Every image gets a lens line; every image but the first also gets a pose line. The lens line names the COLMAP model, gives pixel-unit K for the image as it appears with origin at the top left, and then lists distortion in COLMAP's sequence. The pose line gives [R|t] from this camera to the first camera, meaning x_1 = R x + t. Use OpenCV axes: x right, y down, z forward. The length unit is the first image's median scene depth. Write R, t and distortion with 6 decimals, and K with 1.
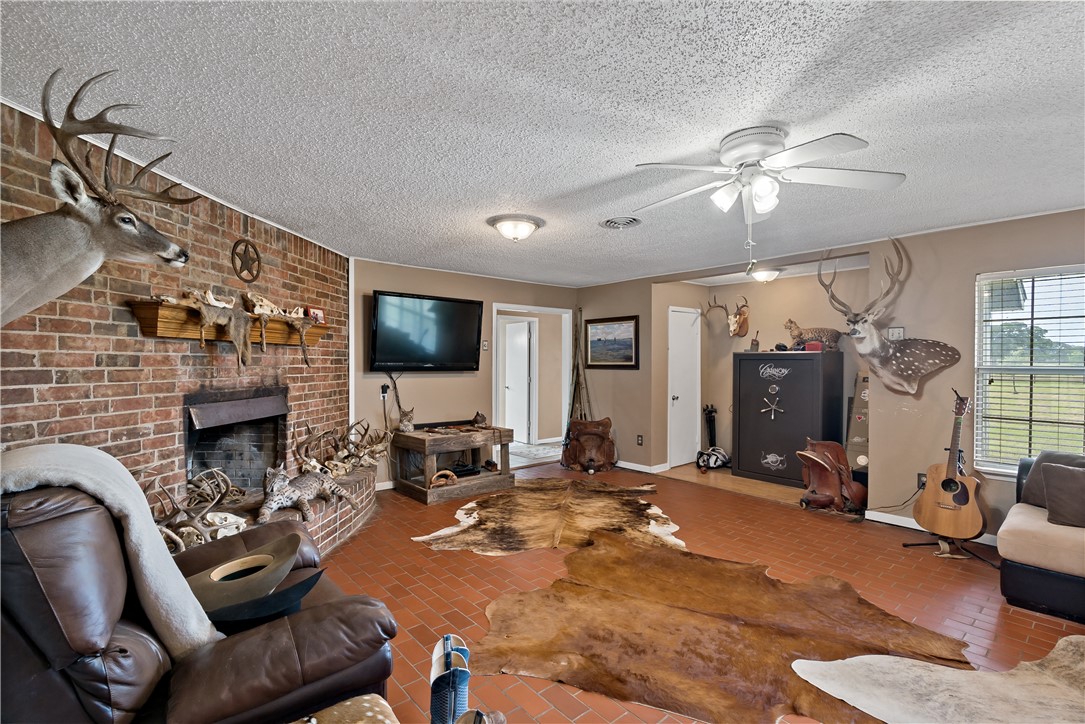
lens RADIAL K [[499.9, 0, 539.1], [0, 499.9, 361.7], [0, 0, 1]] dist [-0.002551, -0.000706]
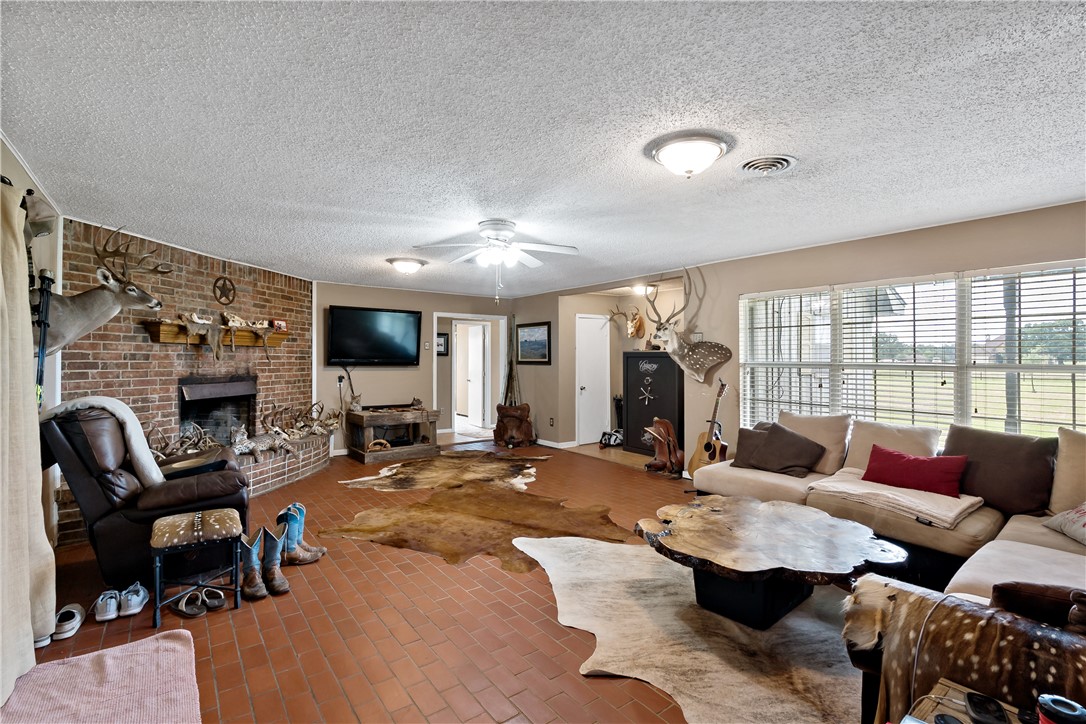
lens RADIAL K [[504.7, 0, 544.3], [0, 504.7, 352.7], [0, 0, 1]] dist [-0.001679, -0.000512]
pose [[0.998111, 0.000214, -0.061430, 0.433590], [-0.001045, 0.999908, -0.013503, 0.003607], [0.061421, 0.013541, 0.998020, -0.420509]]
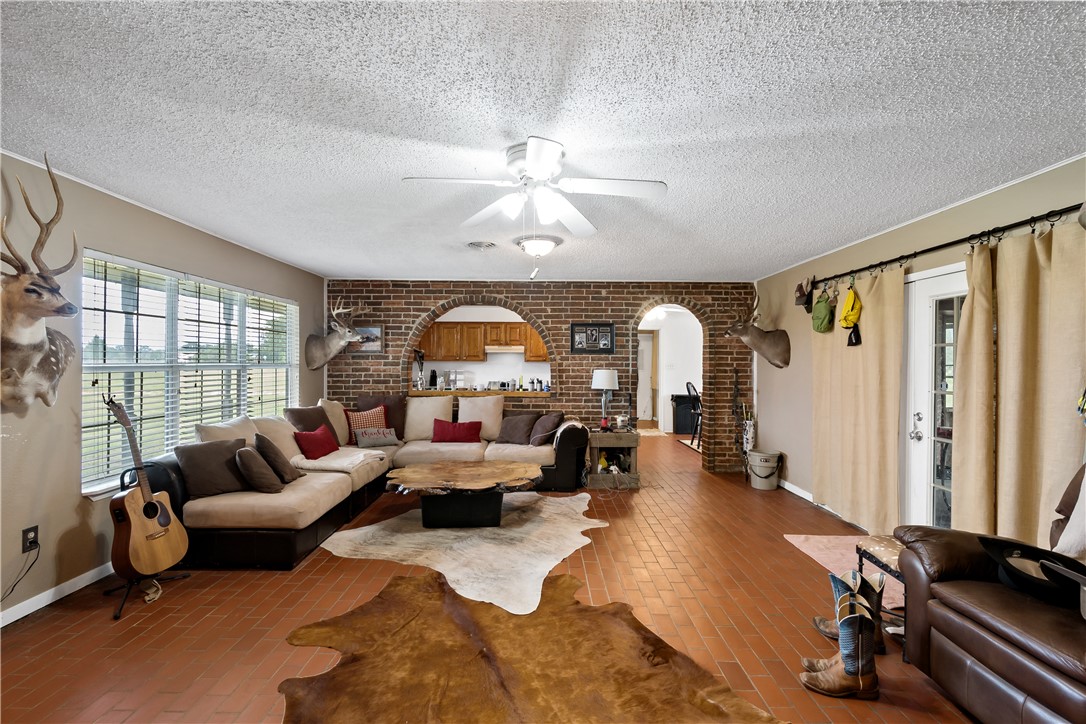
lens RADIAL K [[500.4, 0, 539.6], [0, 500.4, 361.7], [0, 0, 1]] dist [-0.002551, -0.000706]
pose [[-0.756846, -0.009875, 0.653519, -0.181645], [-0.006368, 0.999950, 0.007735, -0.005815], [-0.653562, 0.001692, -0.756871, 1.149467]]
